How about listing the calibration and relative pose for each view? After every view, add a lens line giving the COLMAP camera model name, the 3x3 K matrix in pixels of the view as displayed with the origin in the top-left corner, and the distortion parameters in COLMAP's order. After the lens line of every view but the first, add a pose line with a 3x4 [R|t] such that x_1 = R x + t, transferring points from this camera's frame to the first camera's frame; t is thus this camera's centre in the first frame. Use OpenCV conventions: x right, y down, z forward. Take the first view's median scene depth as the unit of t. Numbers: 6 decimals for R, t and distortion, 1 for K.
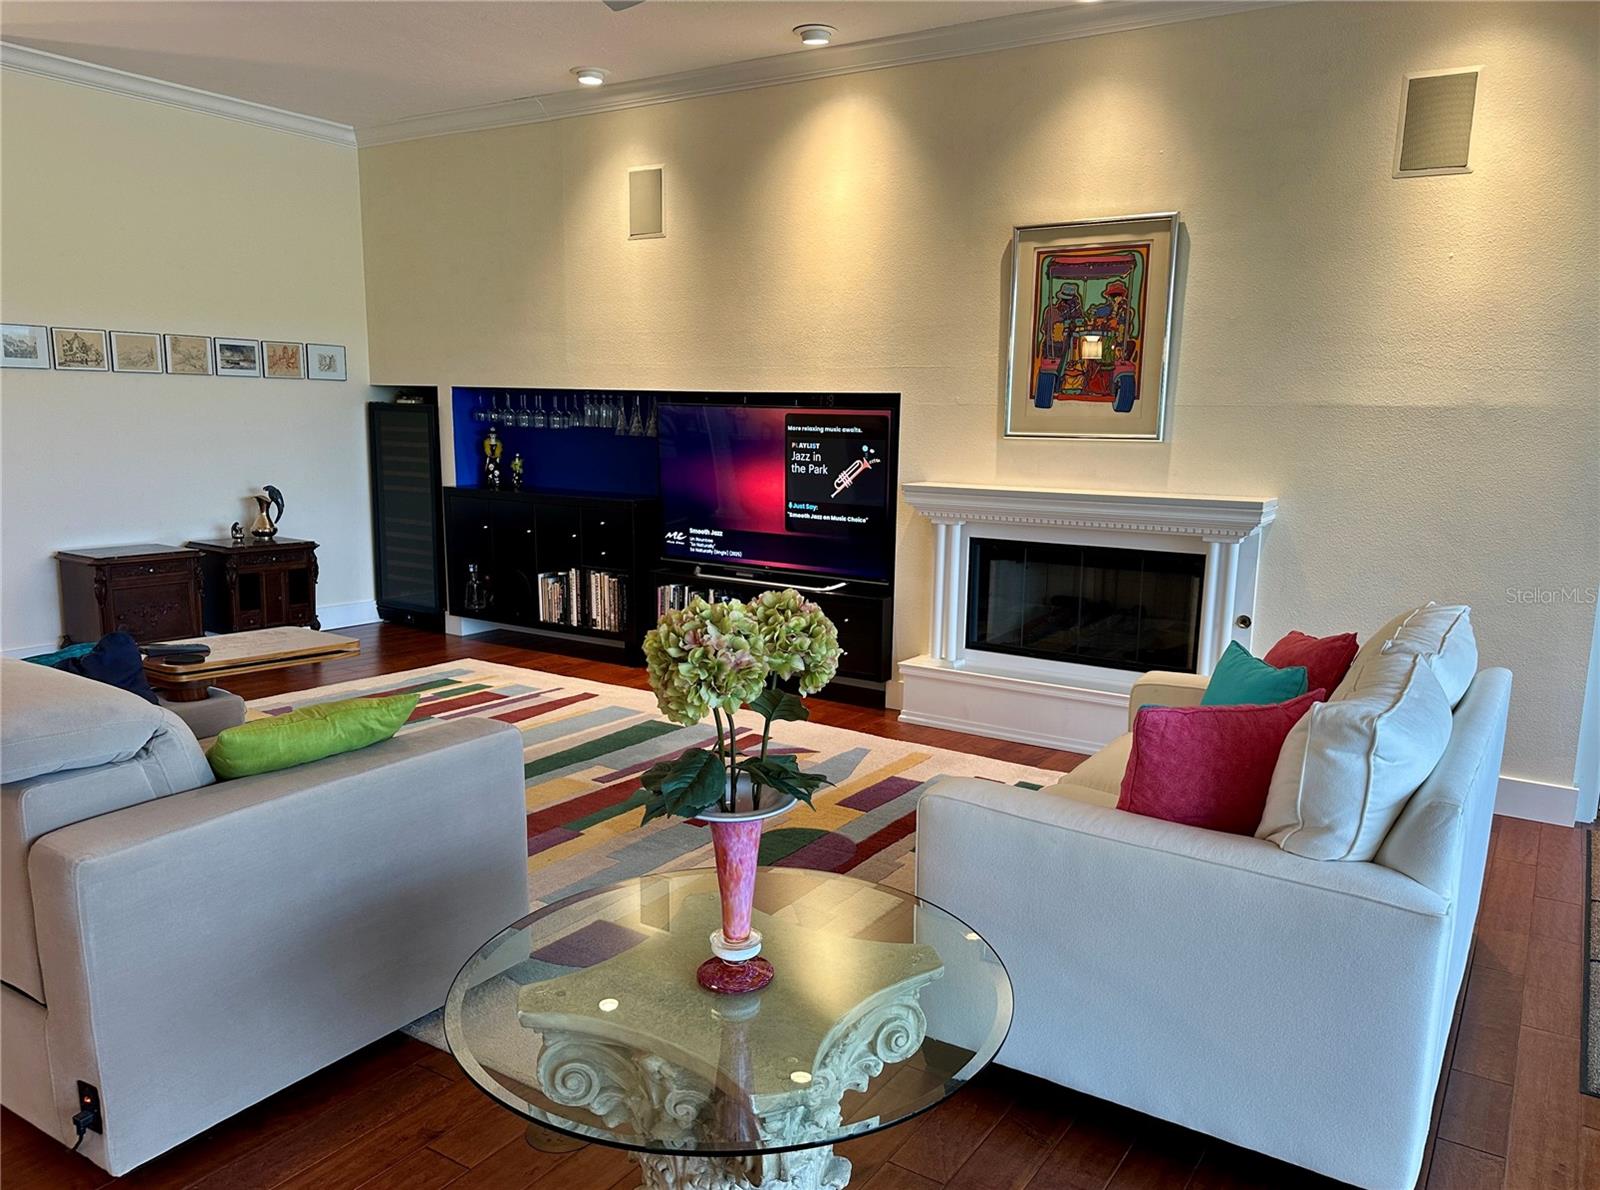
lens RADIAL K [[1152.8, 0, 840.1], [0, 1152.8, 624.1], [0, 0, 1]] dist [0.165207, -0.323709]
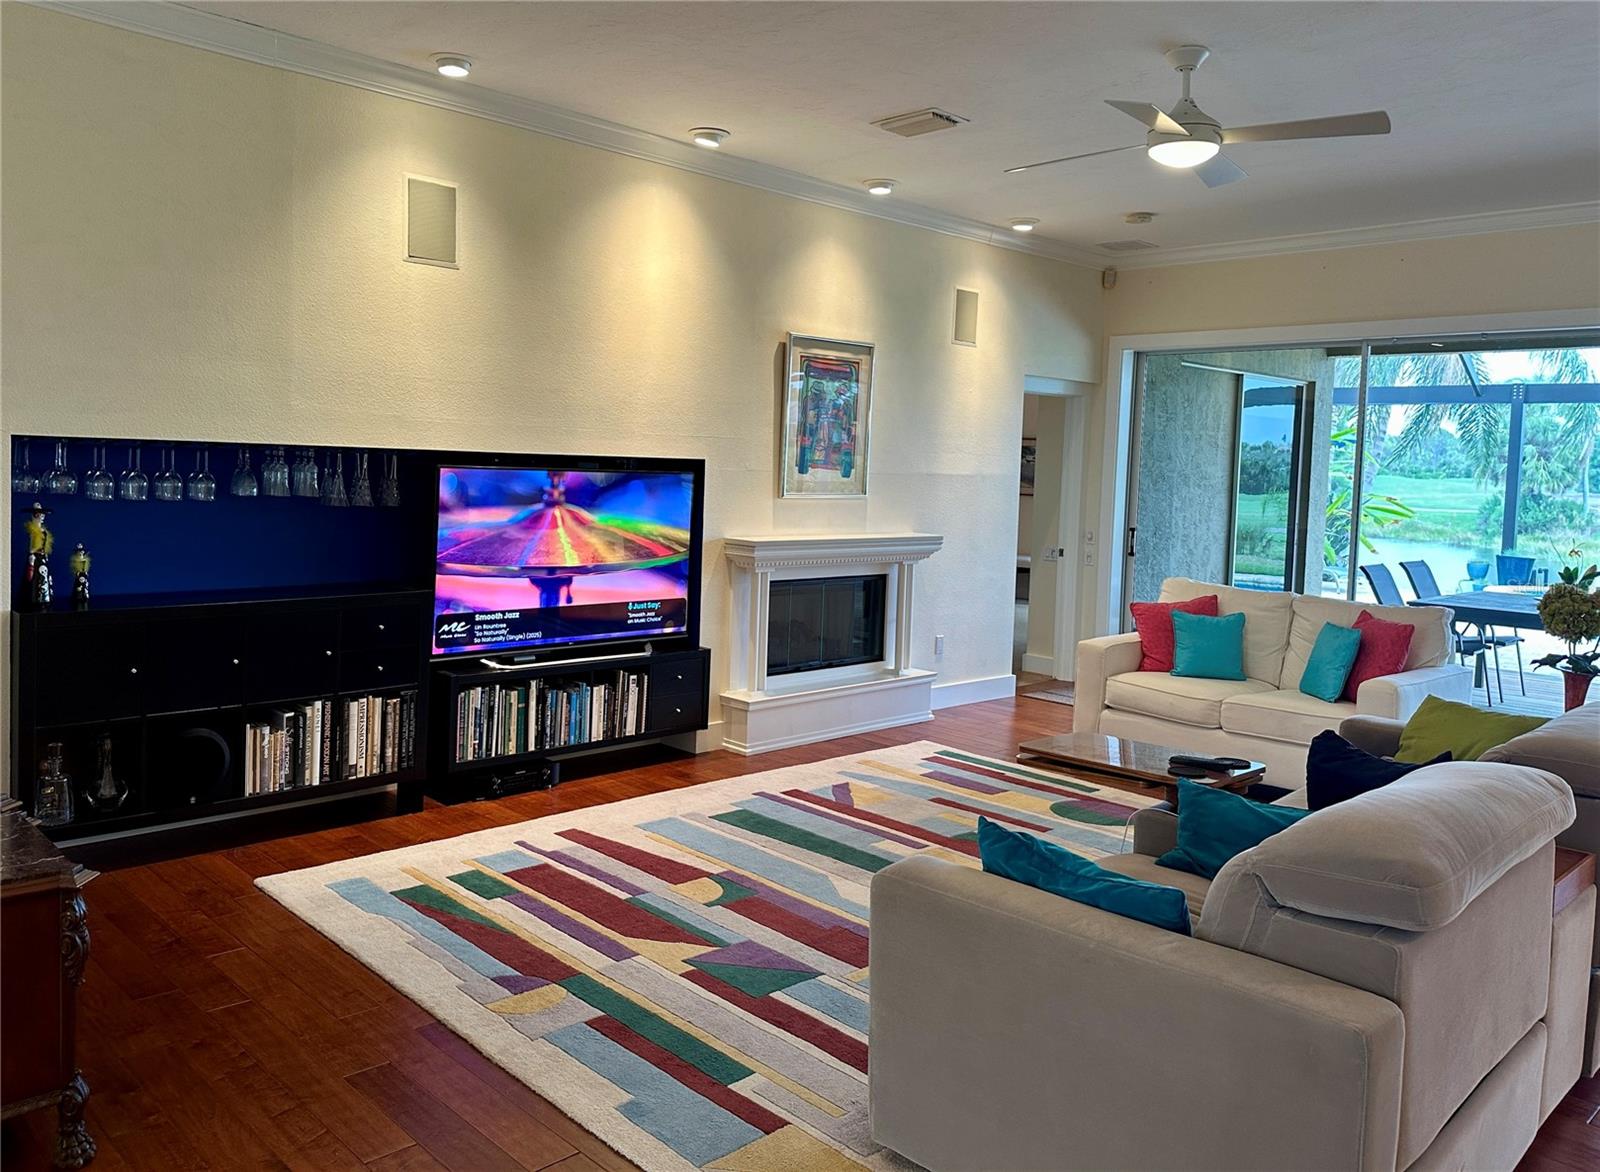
lens RADIAL K [[1205.3, 0, 751.7], [0, 1205.3, 524.3], [0, 0, 1]] dist [0.111936, -0.001073]
pose [[0.257357, -0.065442, 0.964098, -1.033985], [0.139854, 0.989722, 0.029849, -0.165748], [-0.956142, 0.127151, 0.263864, 0.662713]]
